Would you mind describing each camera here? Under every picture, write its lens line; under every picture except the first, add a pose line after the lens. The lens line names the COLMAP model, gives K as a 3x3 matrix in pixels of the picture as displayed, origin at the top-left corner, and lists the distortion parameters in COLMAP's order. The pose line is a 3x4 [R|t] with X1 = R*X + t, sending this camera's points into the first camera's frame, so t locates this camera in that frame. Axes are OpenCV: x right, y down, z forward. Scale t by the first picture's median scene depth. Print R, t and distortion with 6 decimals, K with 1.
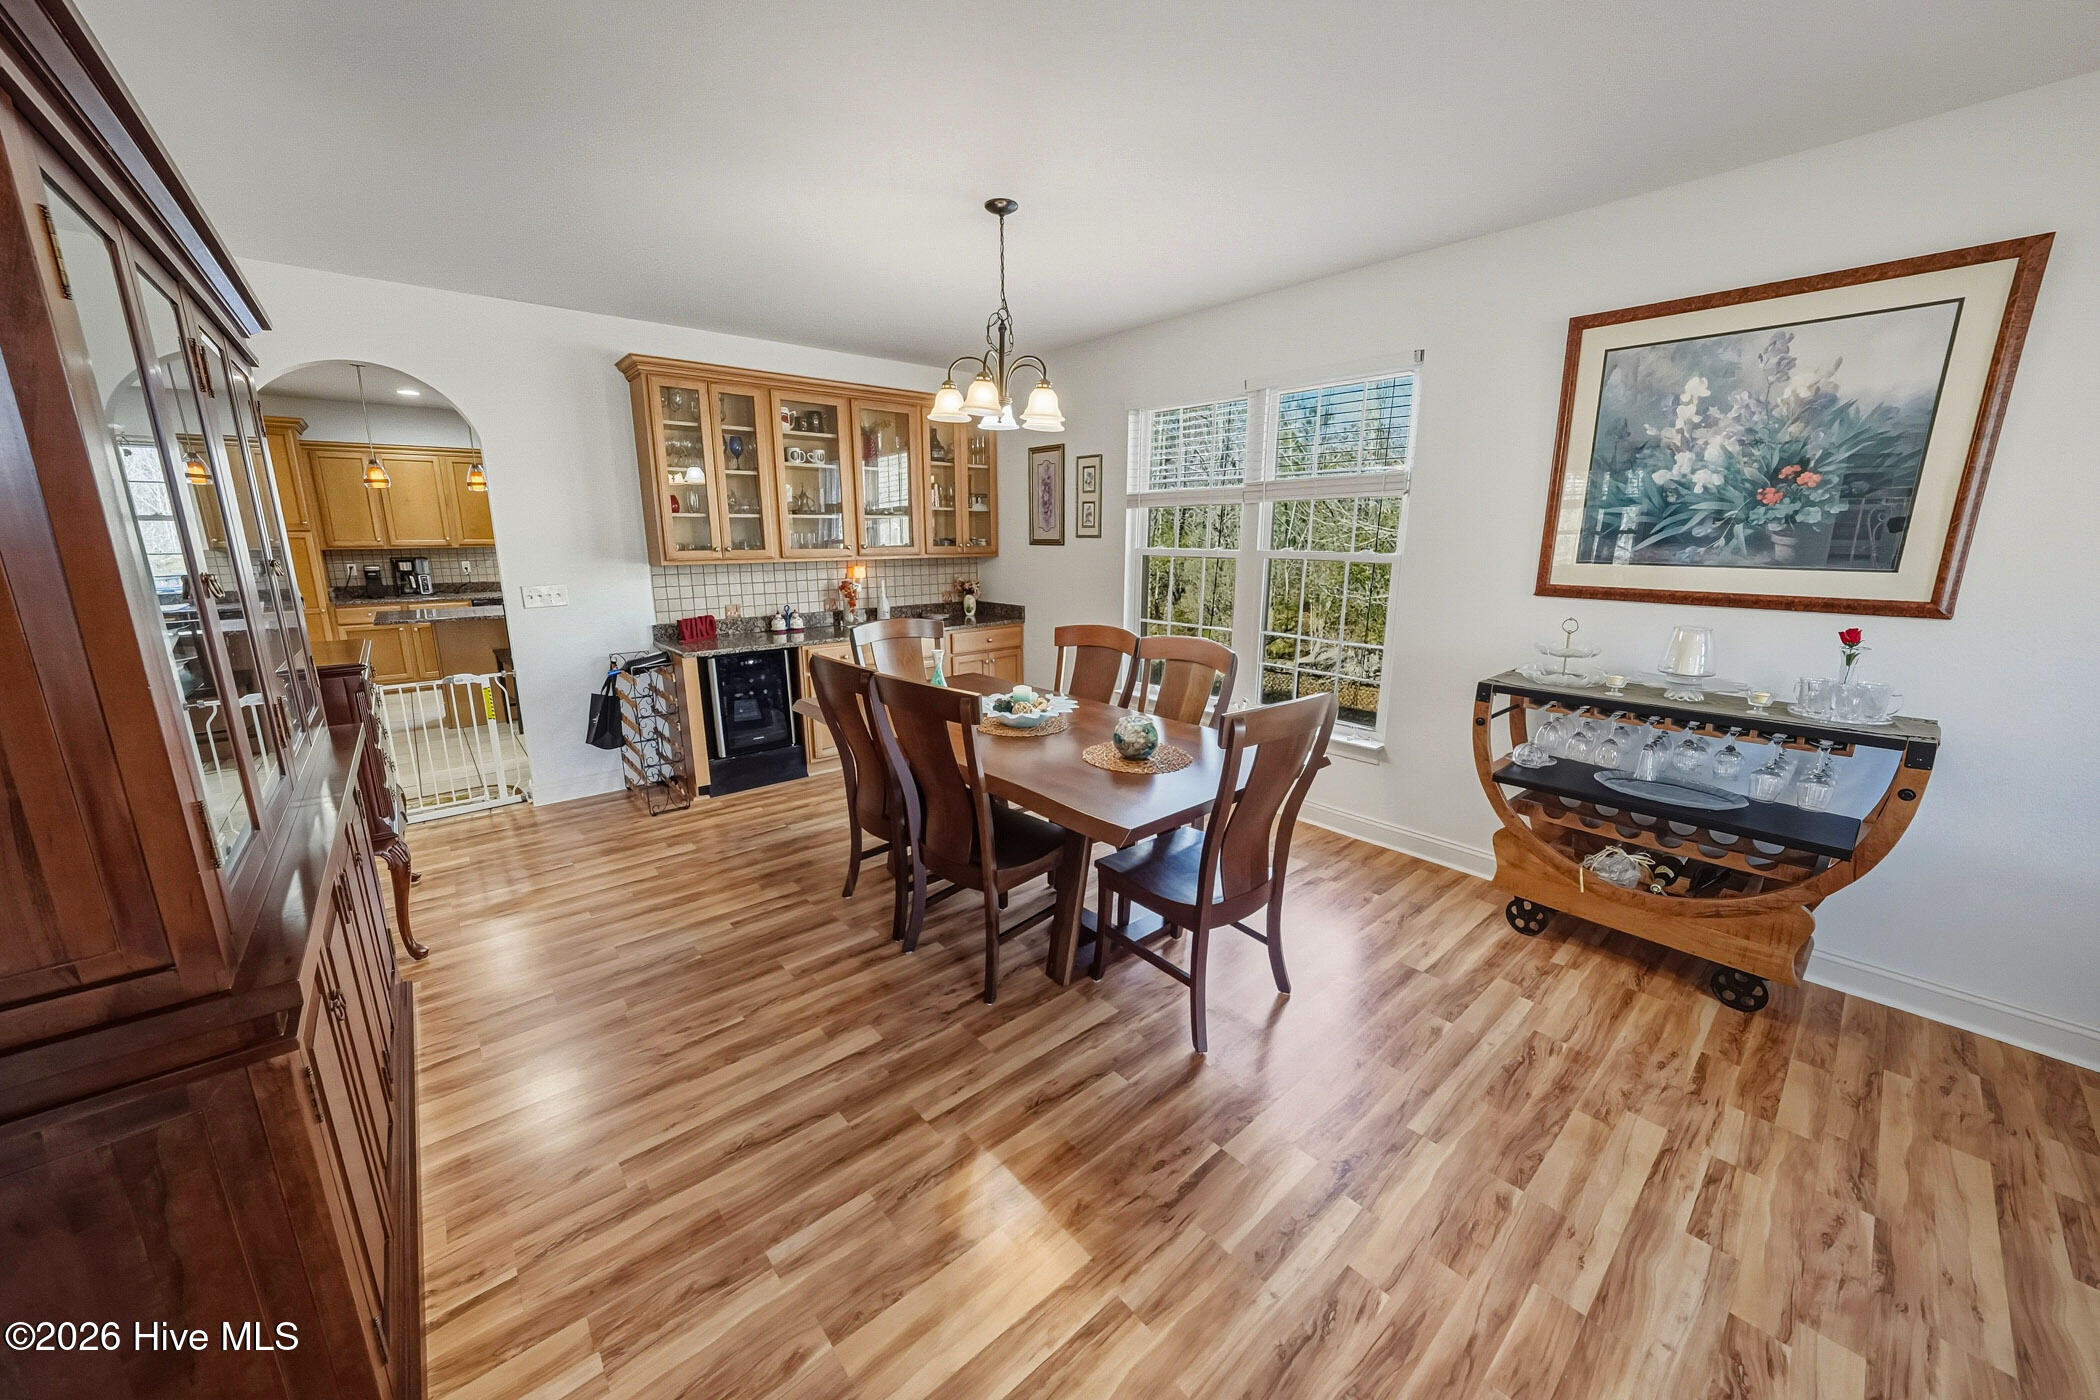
lens RADIAL K [[749.2, 0, 1058.9], [0, 749.2, 704.4], [0, 0, 1]] dist [-0.009442, -0.000023]
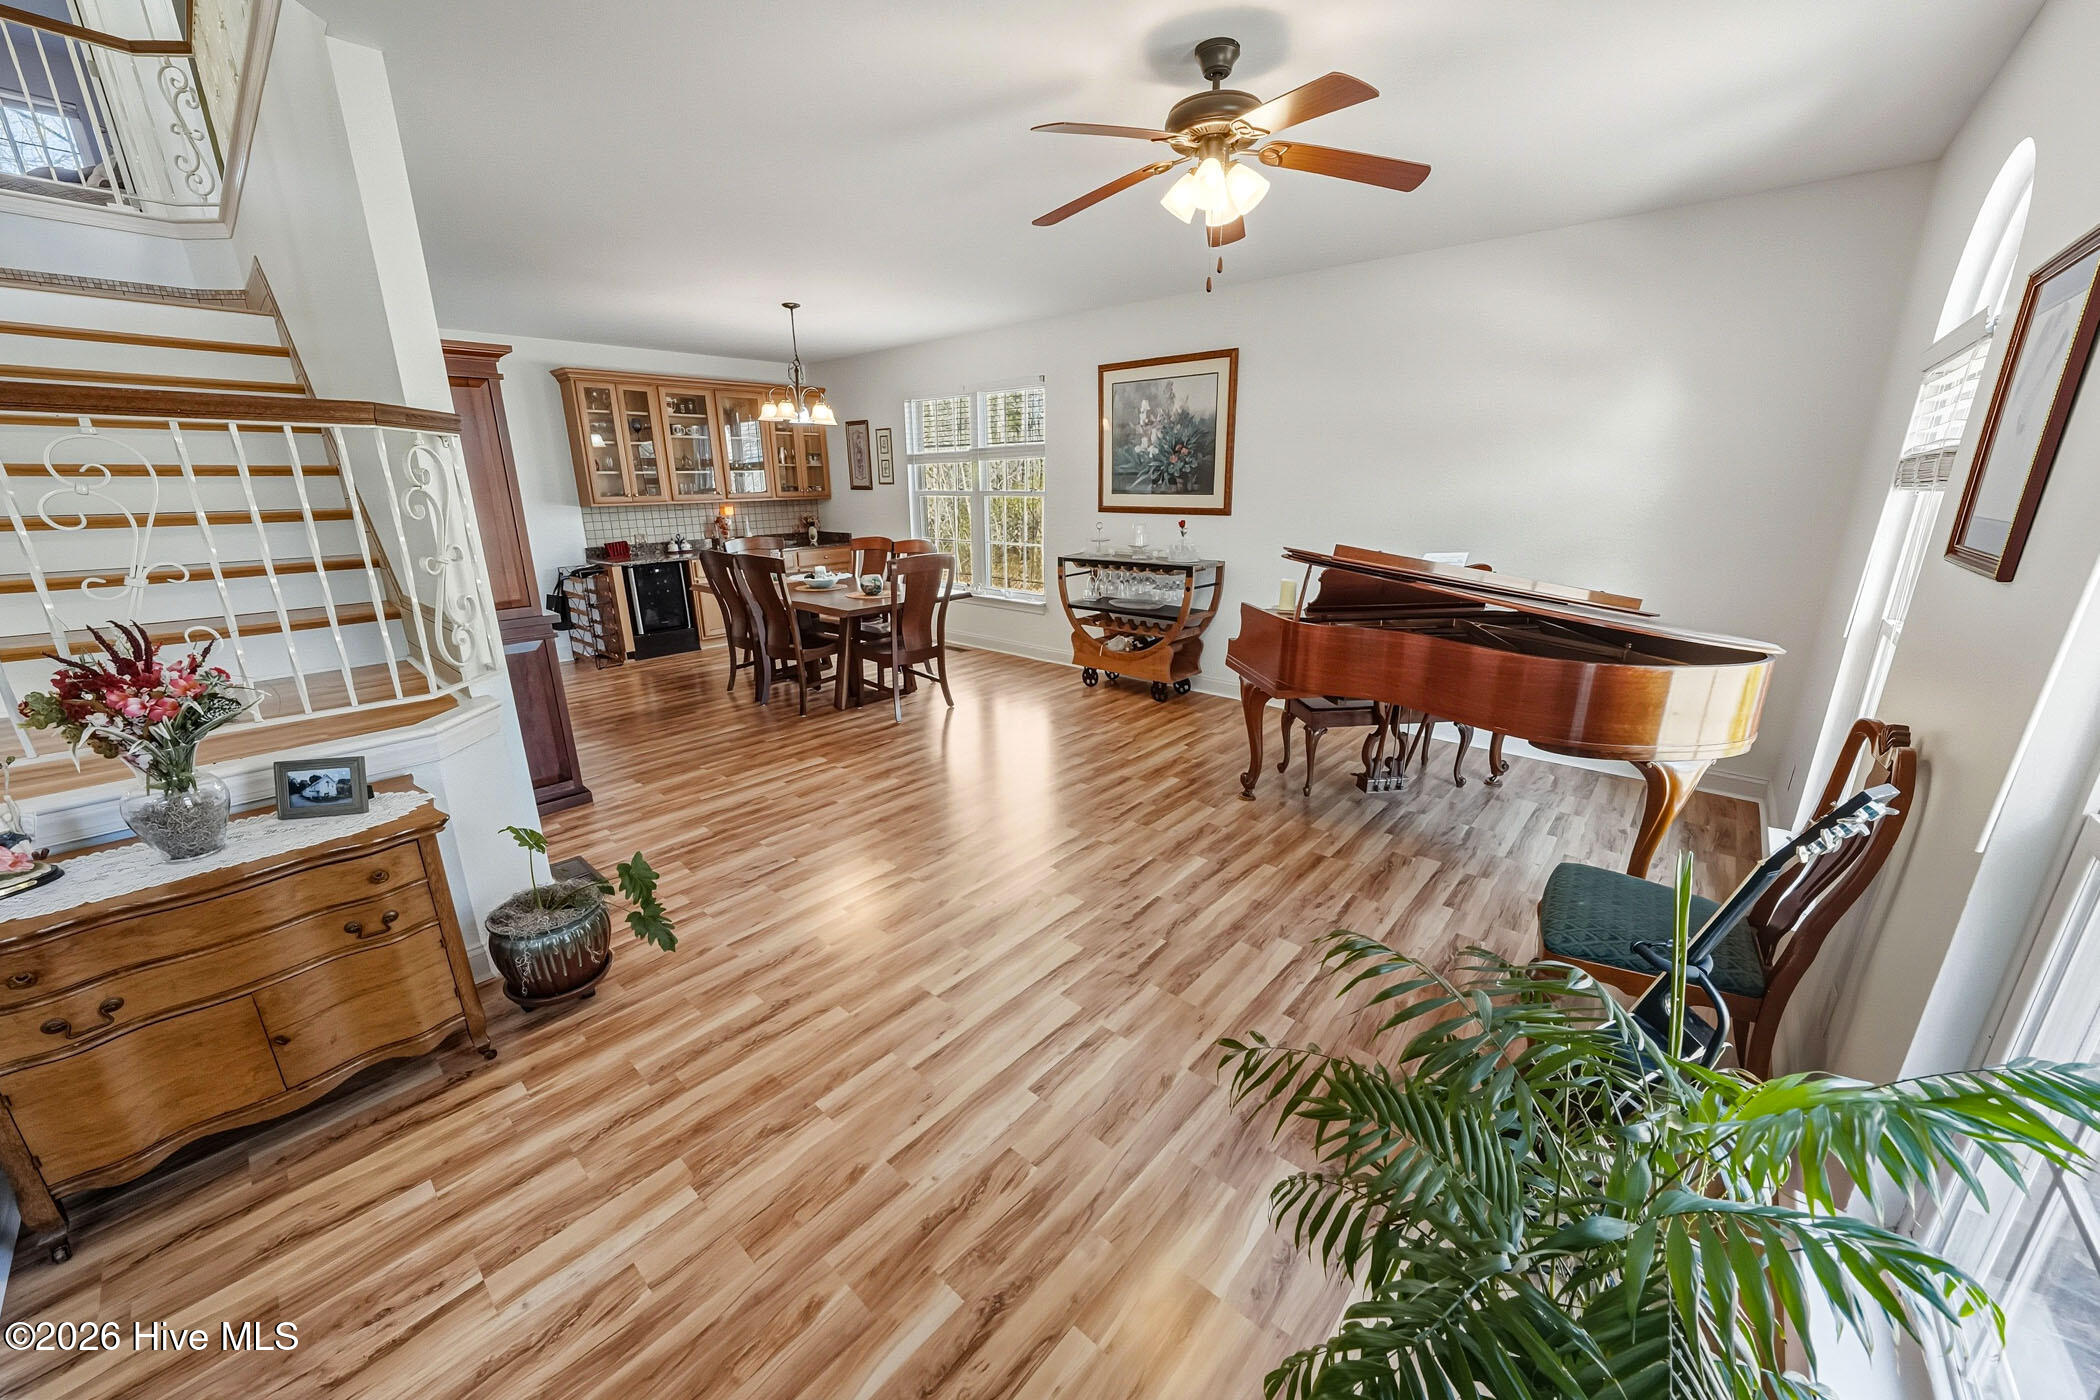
lens RADIAL K [[749.2, 0, 1043.9], [0, 749.2, 695.2], [0, 0, 1]] dist [-0.009442, -0.000023]
pose [[0.992263, -0.045712, 0.115434, 0.185939], [0.039013, 0.997457, 0.059644, 0.140292], [-0.117867, -0.054679, 0.991523, -0.627537]]
